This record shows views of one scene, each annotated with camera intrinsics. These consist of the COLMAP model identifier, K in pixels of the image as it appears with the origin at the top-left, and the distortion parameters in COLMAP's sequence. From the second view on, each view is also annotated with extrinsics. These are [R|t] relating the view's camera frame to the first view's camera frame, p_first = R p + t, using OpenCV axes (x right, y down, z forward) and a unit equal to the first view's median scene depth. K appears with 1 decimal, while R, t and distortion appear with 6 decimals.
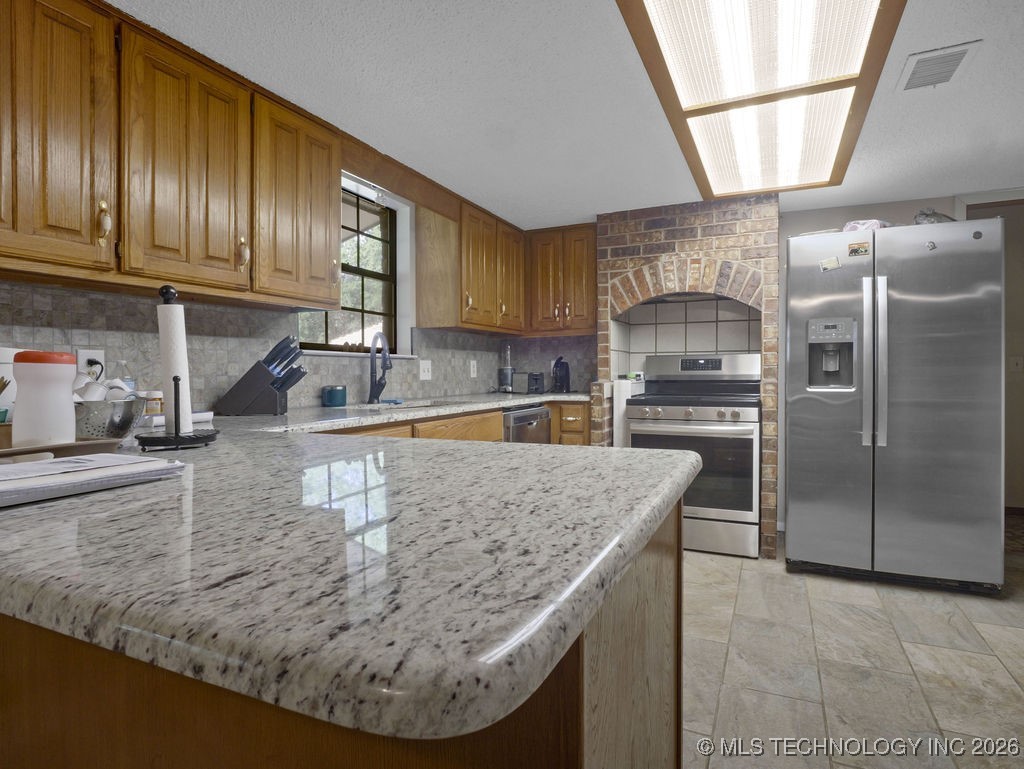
lens RADIAL K [[554.5, 0, 510.0], [0, 554.5, 390.0], [0, 0, 1]] dist [-0.023561, 0.005177]
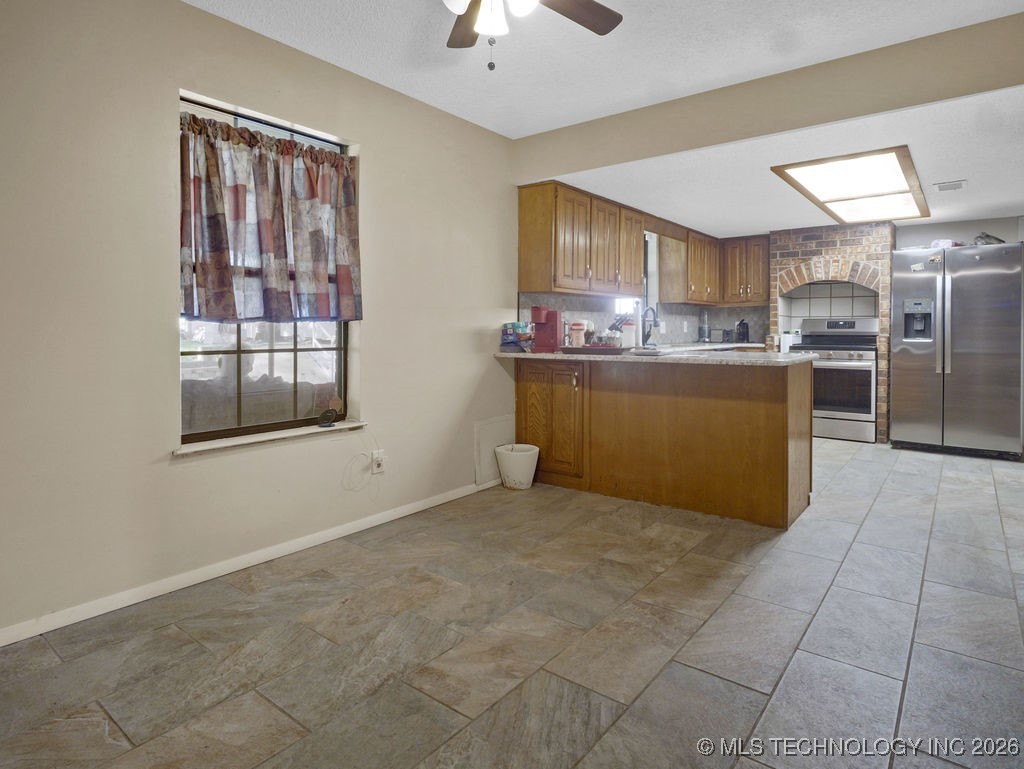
lens RADIAL K [[554.5, 0, 525.6], [0, 554.5, 338.6], [0, 0, 1]] dist [-0.023561, 0.005177]
pose [[0.973945, 0.010617, -0.226535, -0.182978], [-0.013804, 0.999827, -0.012490, 0.026486], [0.226363, 0.015291, 0.973923, -0.779259]]
